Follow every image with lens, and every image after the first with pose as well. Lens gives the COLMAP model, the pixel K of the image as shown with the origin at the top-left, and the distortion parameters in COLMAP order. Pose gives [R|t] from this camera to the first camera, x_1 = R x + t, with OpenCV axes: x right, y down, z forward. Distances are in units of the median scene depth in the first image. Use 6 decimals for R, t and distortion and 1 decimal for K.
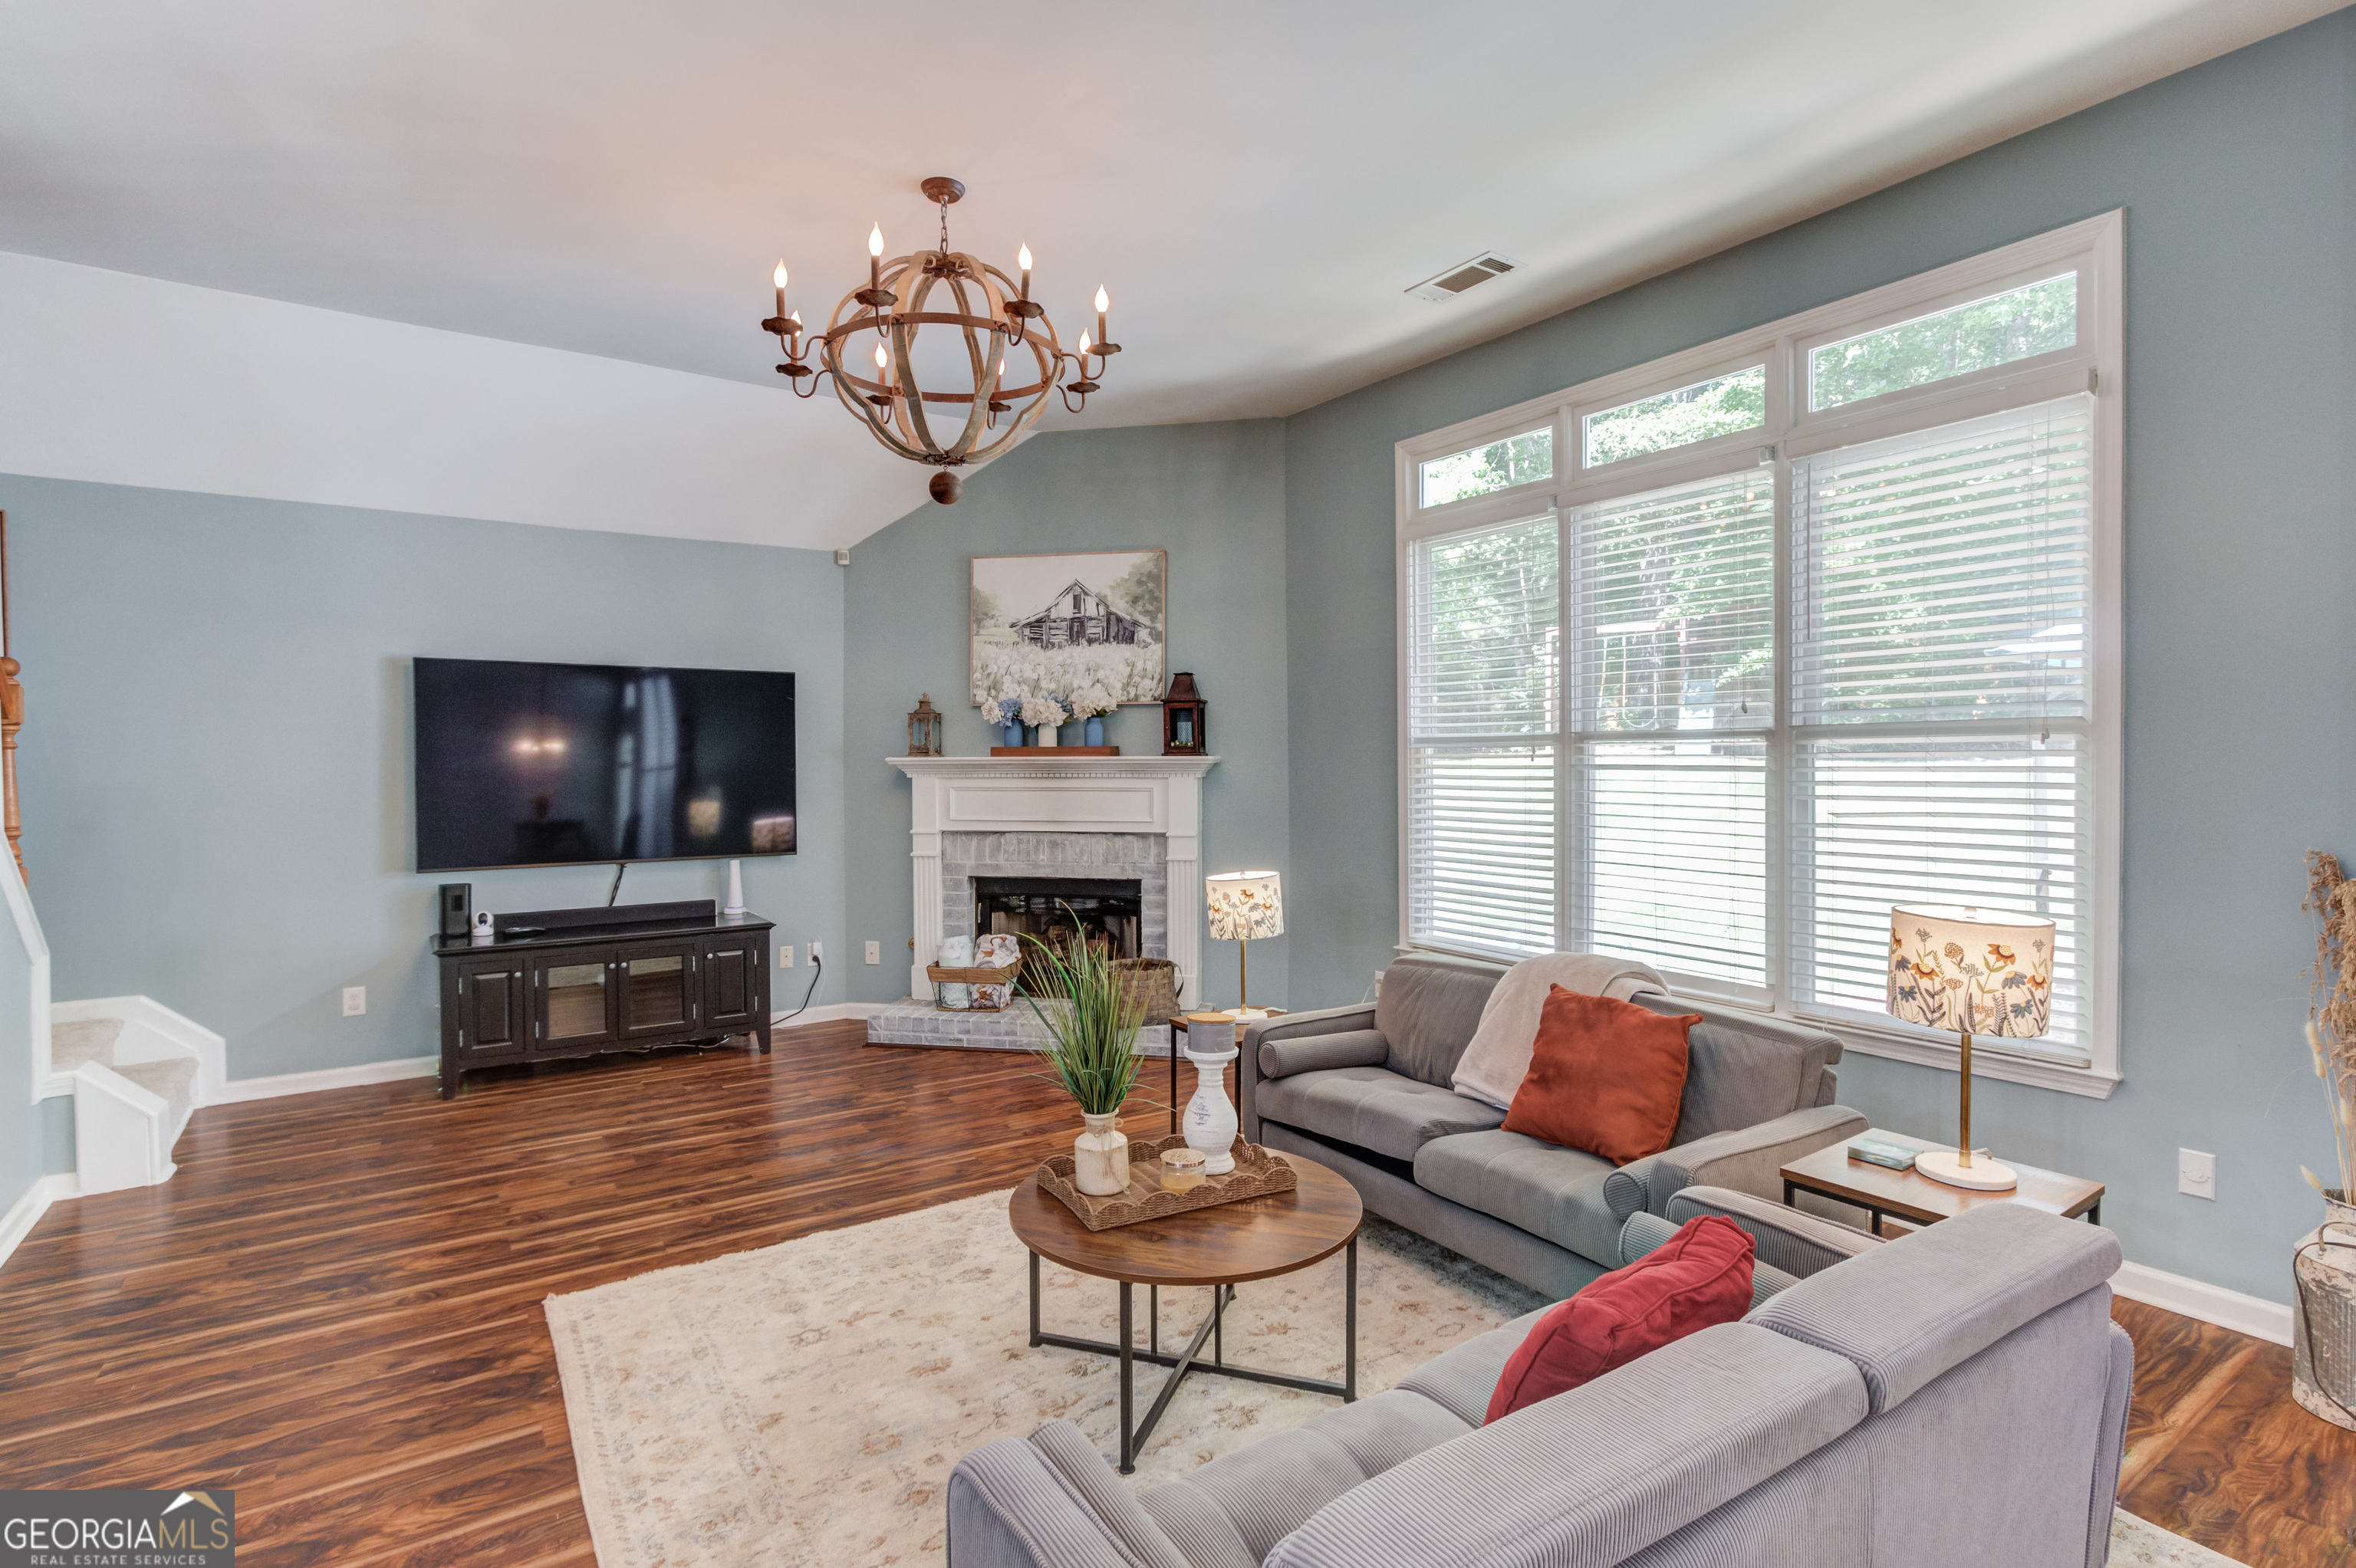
lens RADIAL K [[1157.9, 0, 1140.7], [0, 1157.9, 783.0], [0, 0, 1]] dist [-0.001288, 0.000278]
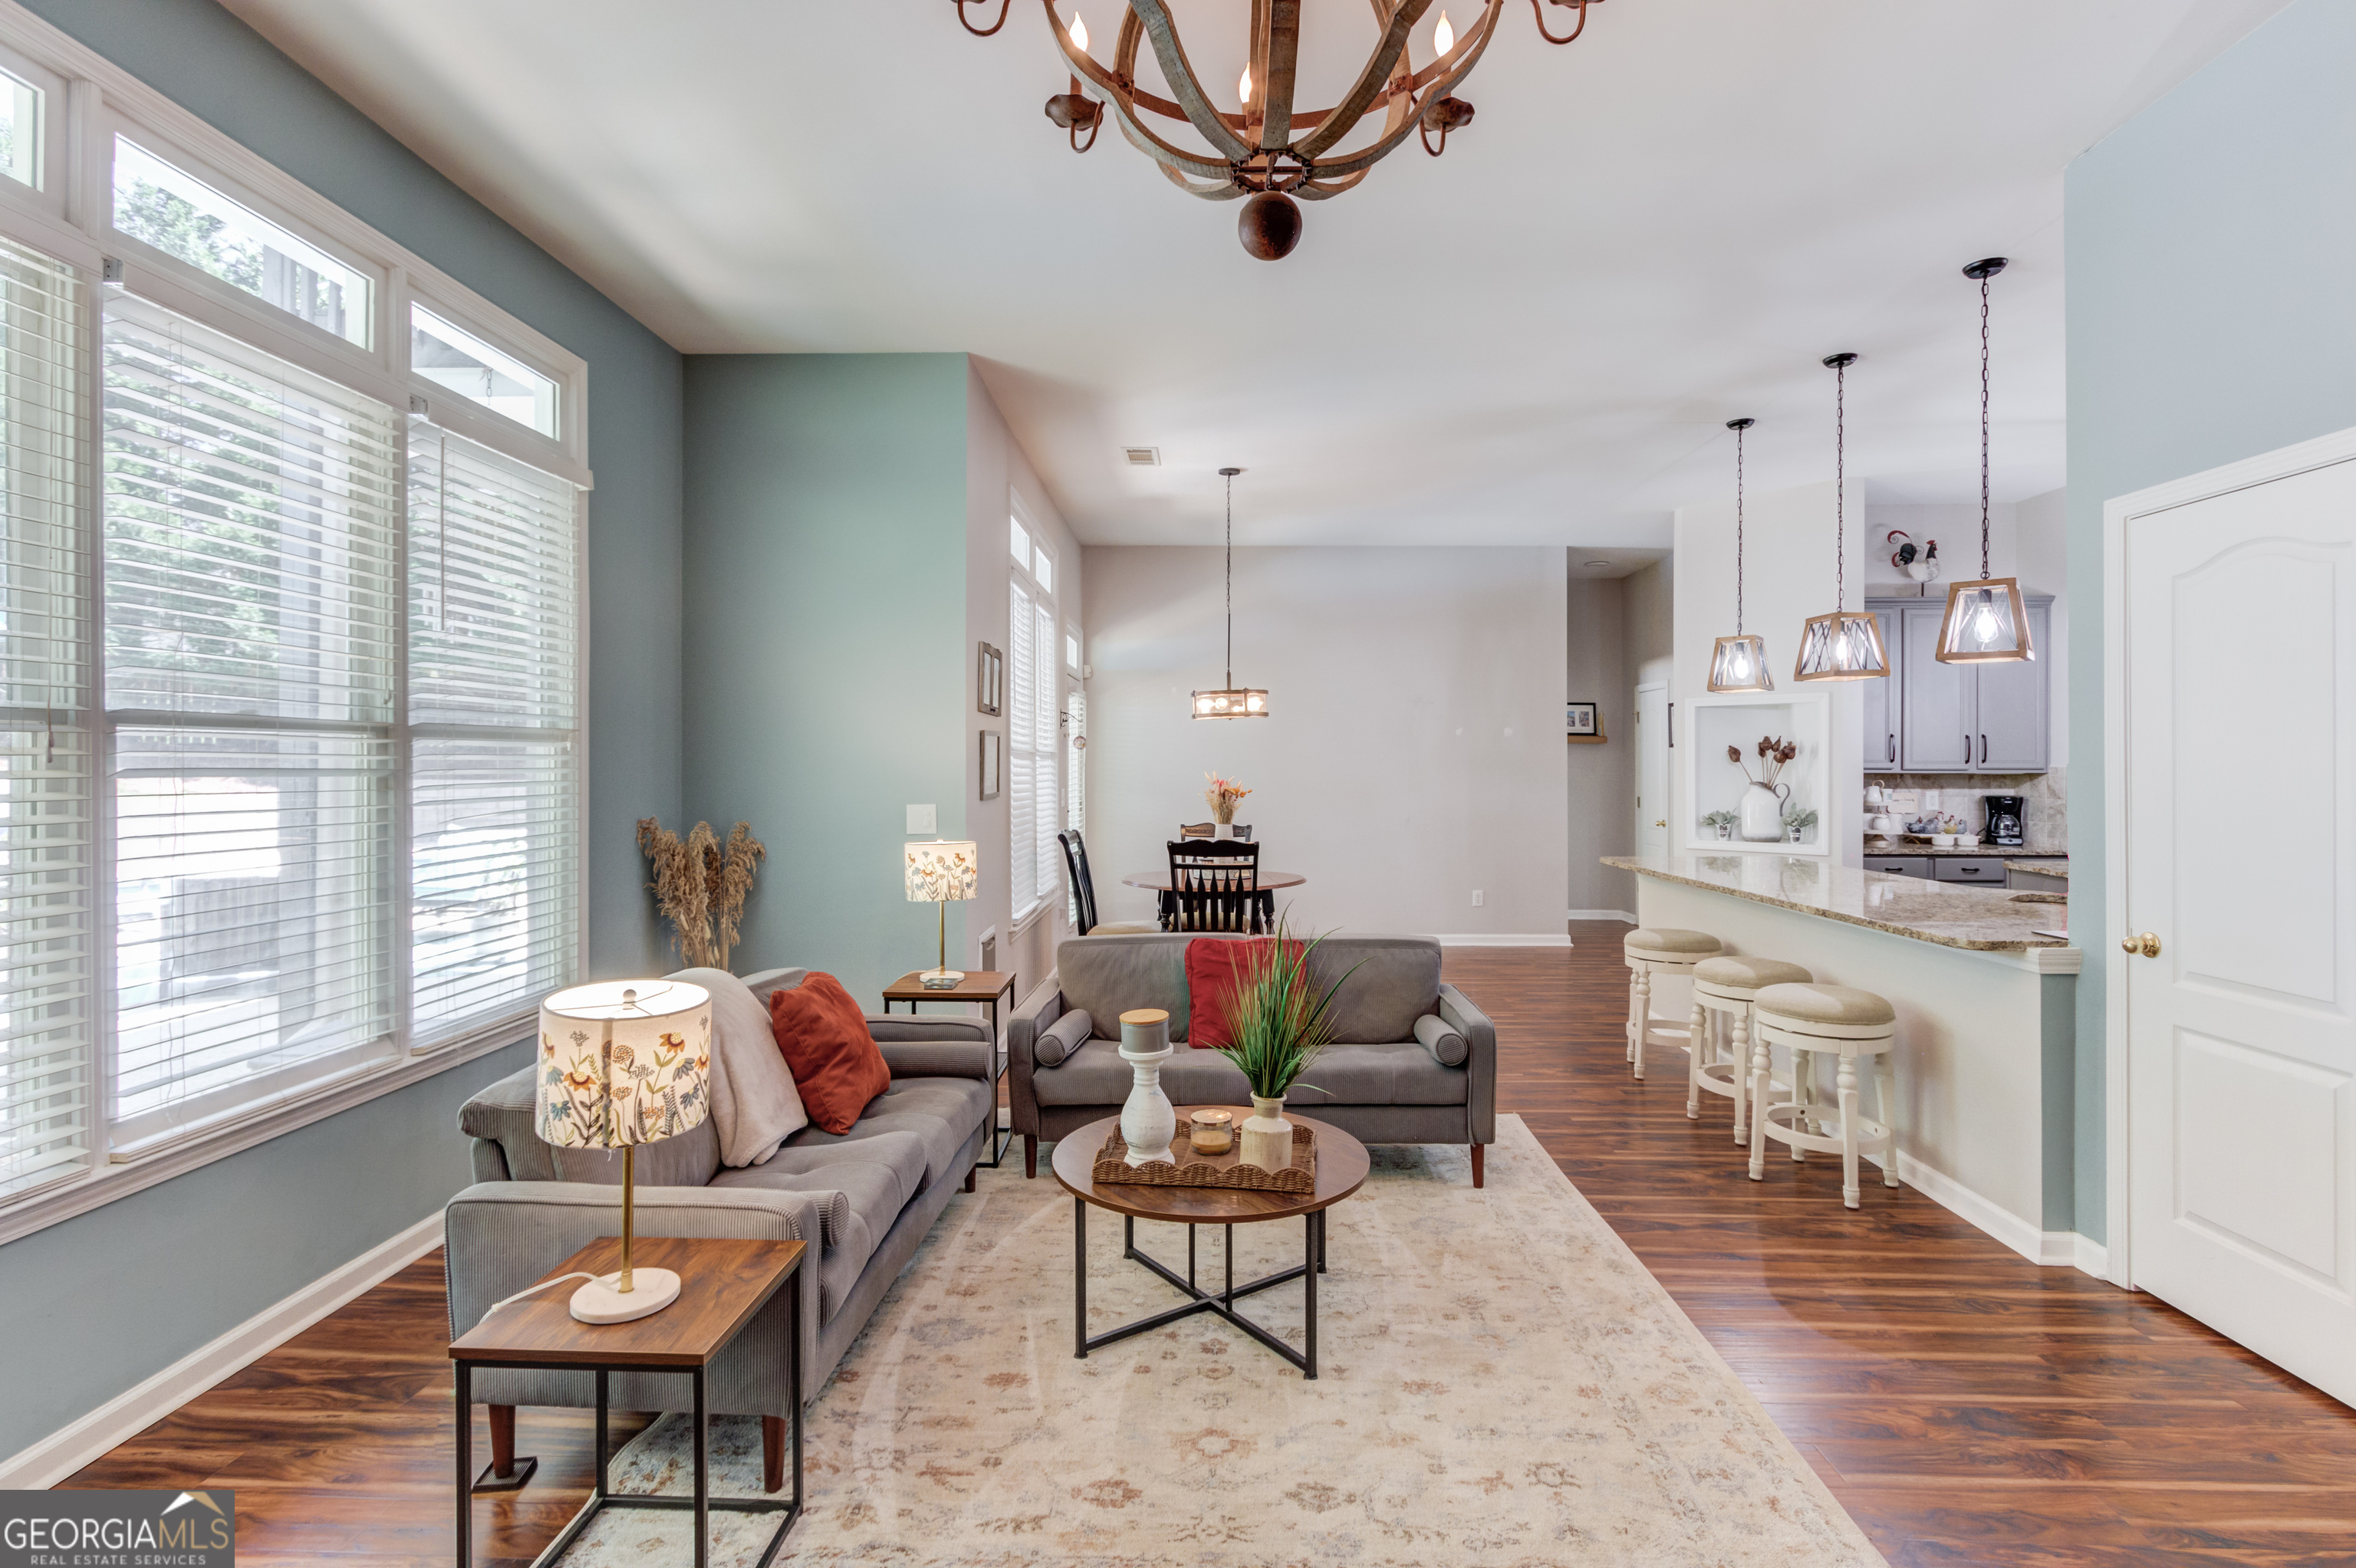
lens RADIAL K [[1123.8, 0, 1180.2], [0, 1123.8, 774.5], [0, 0, 1]] dist [-0.033211, 0.029210]
pose [[-0.818138, -0.003307, 0.575012, -0.361547], [0.011227, 0.999701, 0.021724, -0.020261], [-0.574912, 0.024229, -0.817857, 1.234859]]
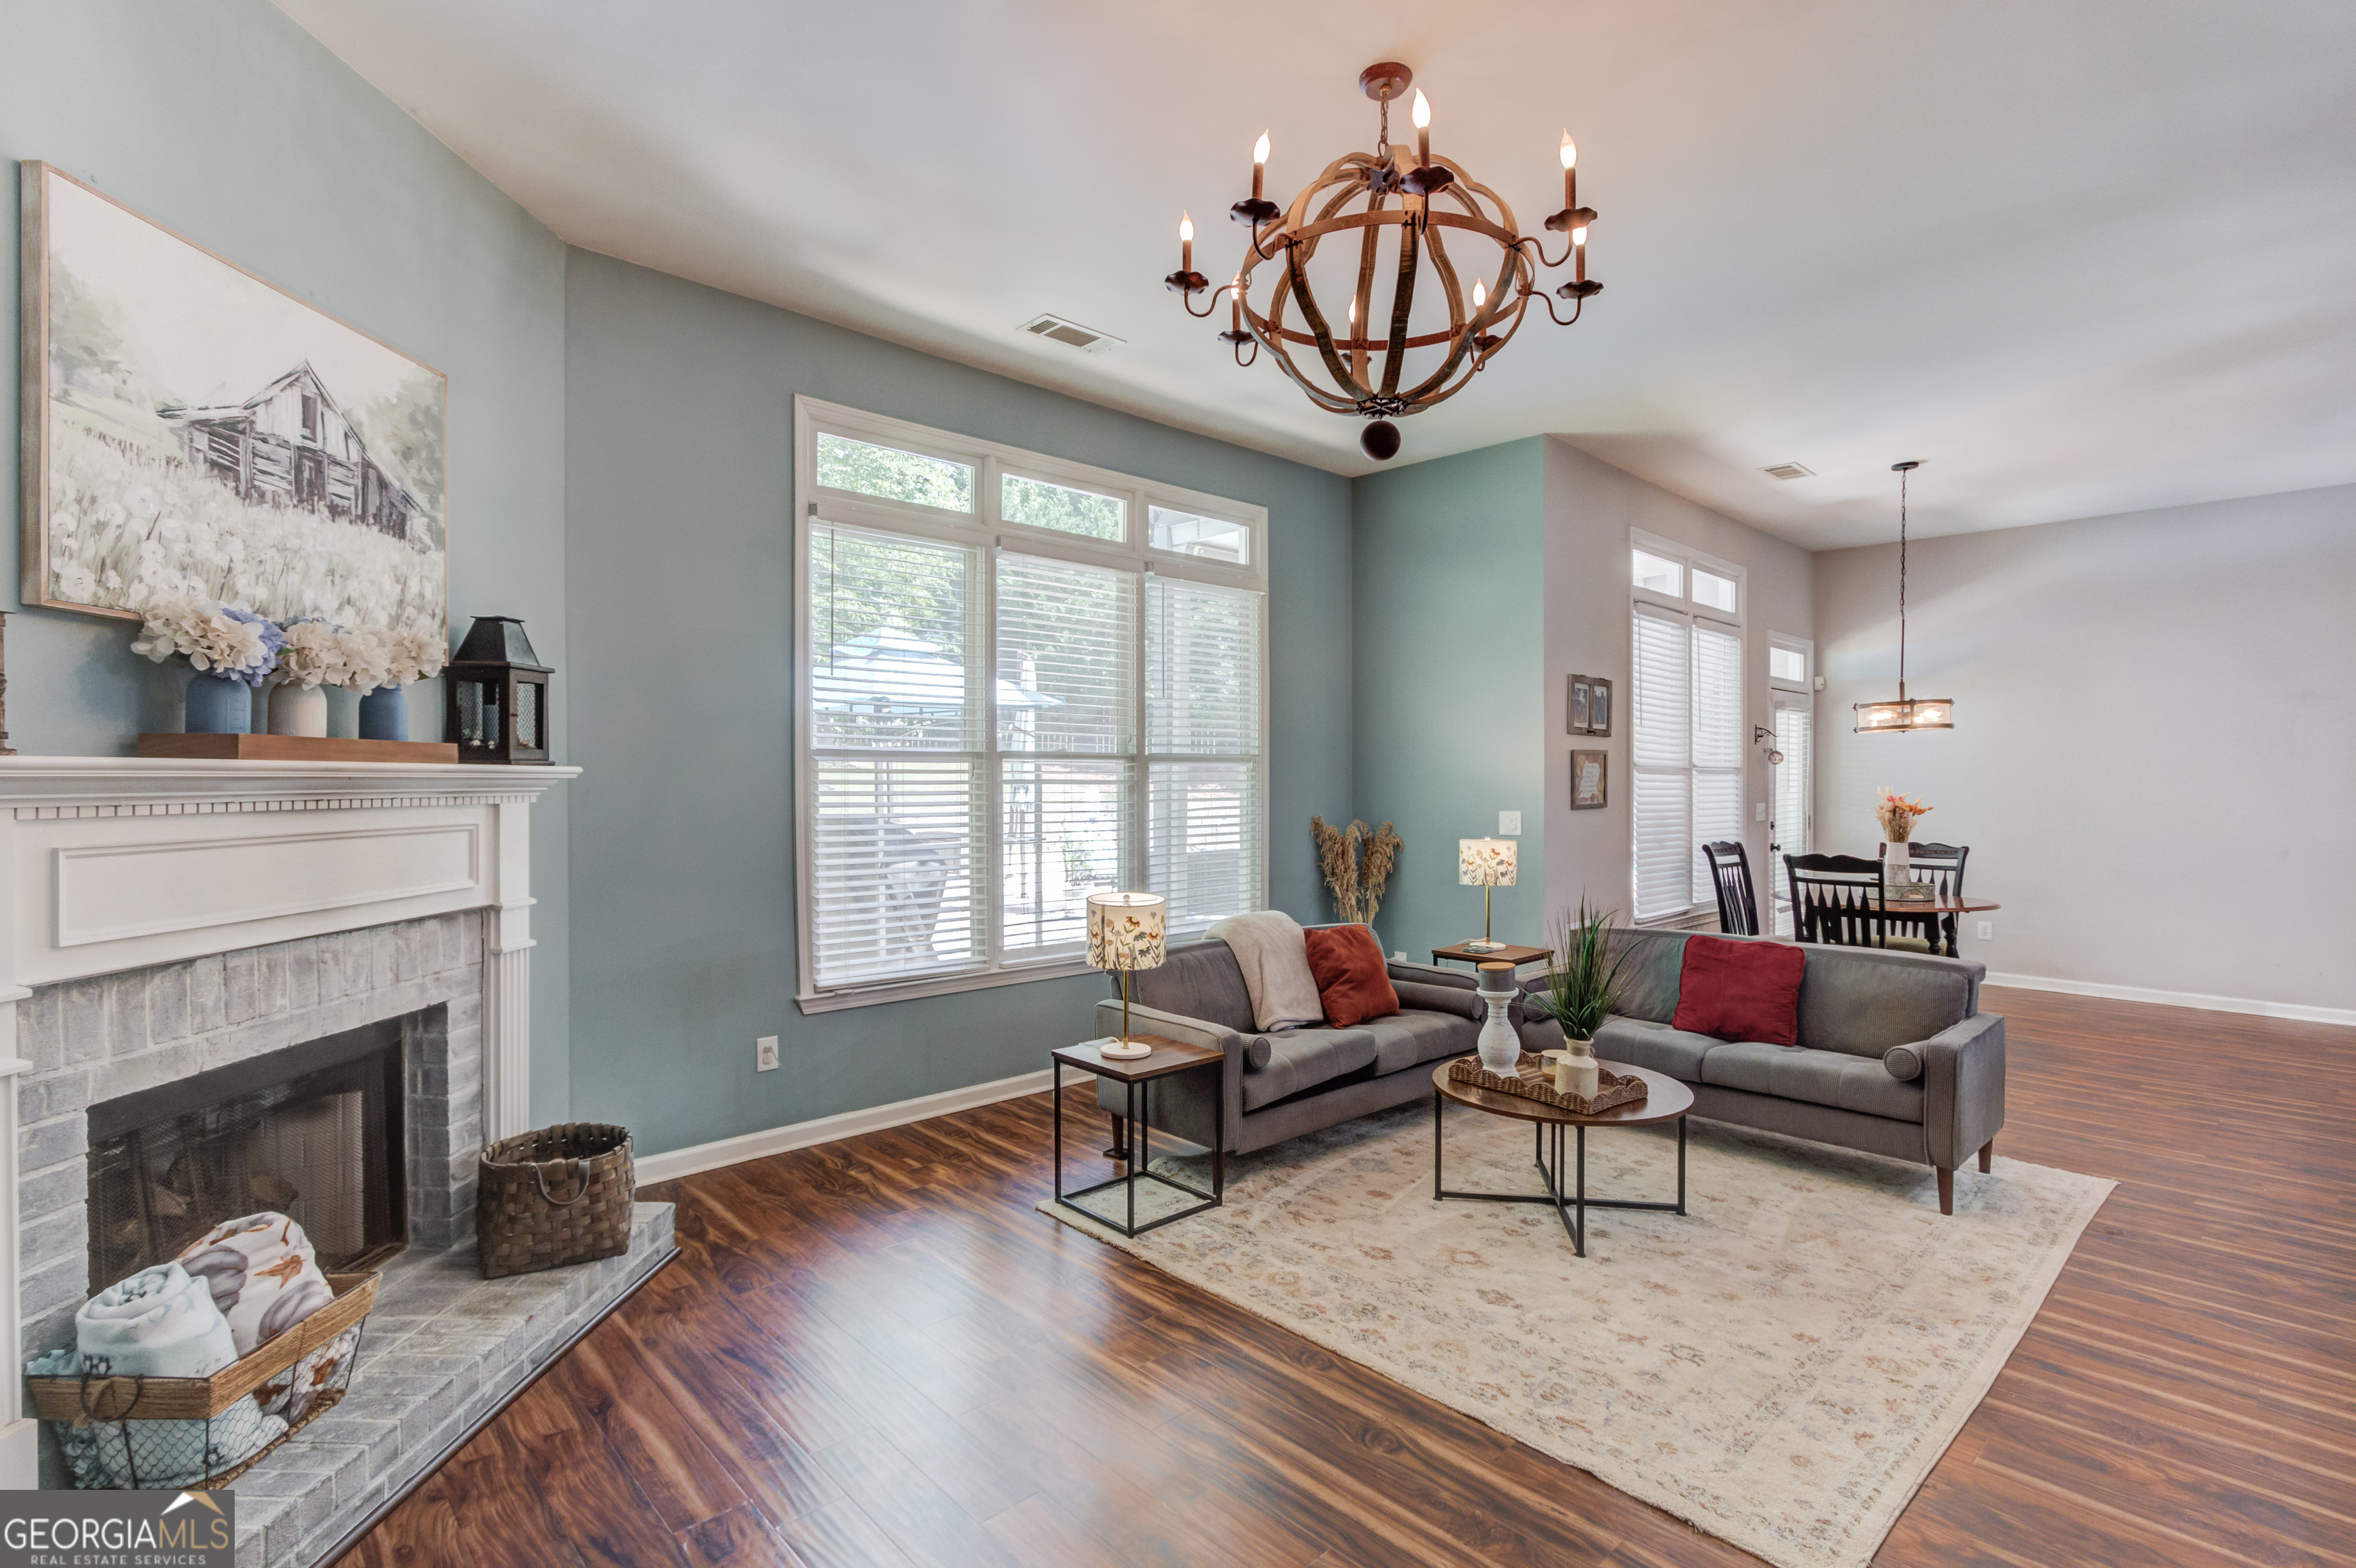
lens RADIAL K [[1120.1, 0, 1185.4], [0, 1120.1, 806.1], [0, 0, 1]] dist [0.010243, -0.000294]
pose [[-0.188354, -0.024021, 0.981807, -0.802932], [0.015590, 0.999502, 0.027445, -0.019057], [-0.981977, 0.020476, -0.187885, 1.111692]]
